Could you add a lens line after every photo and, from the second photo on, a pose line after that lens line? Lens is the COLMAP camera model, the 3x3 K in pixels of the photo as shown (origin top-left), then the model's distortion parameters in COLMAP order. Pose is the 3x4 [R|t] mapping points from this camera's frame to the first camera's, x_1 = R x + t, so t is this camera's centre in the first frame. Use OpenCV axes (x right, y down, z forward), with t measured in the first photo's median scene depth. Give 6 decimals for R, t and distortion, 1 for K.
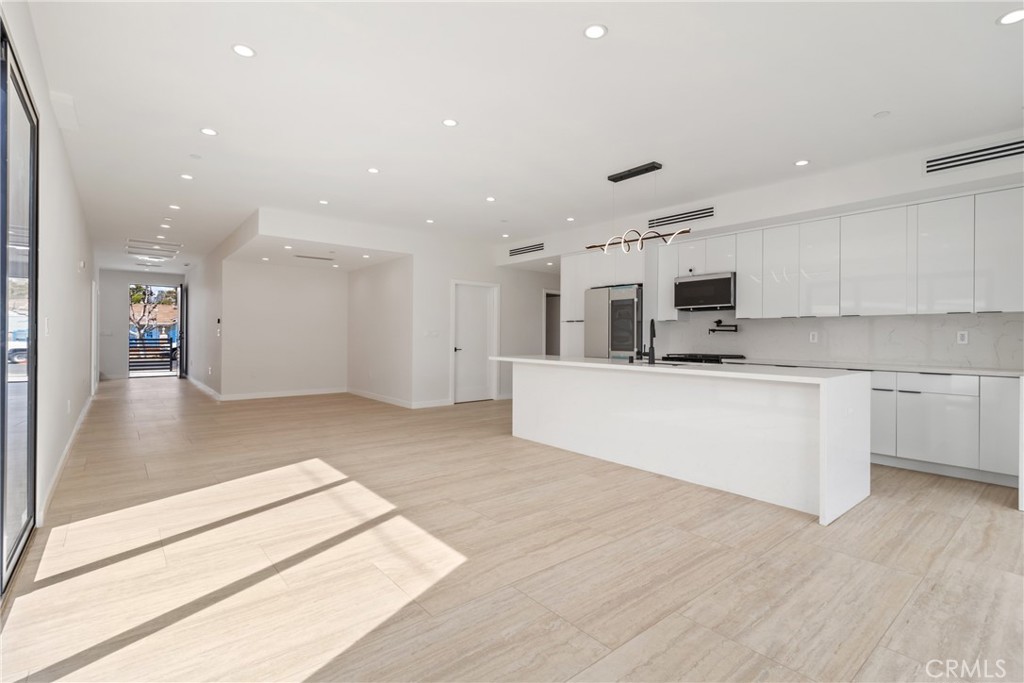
lens RADIAL K [[479.8, 0, 511.3], [0, 479.8, 340.0], [0, 0, 1]] dist [0.003017, 0.000270]
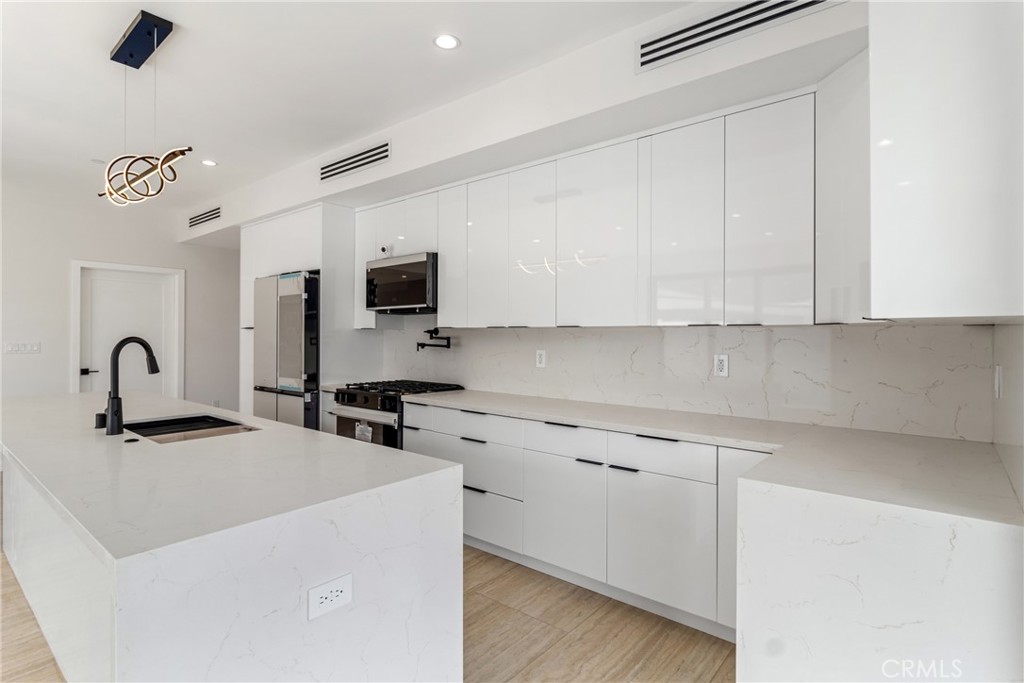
lens RADIAL K [[504.3, 0, 518.1], [0, 504.3, 339.3], [0, 0, 1]] dist [-0.002192, -0.000042]
pose [[0.980760, -0.005896, 0.195130, 0.414785], [0.004999, 0.999975, 0.005086, -0.030541], [-0.195155, -0.004013, 0.980764, 0.317910]]
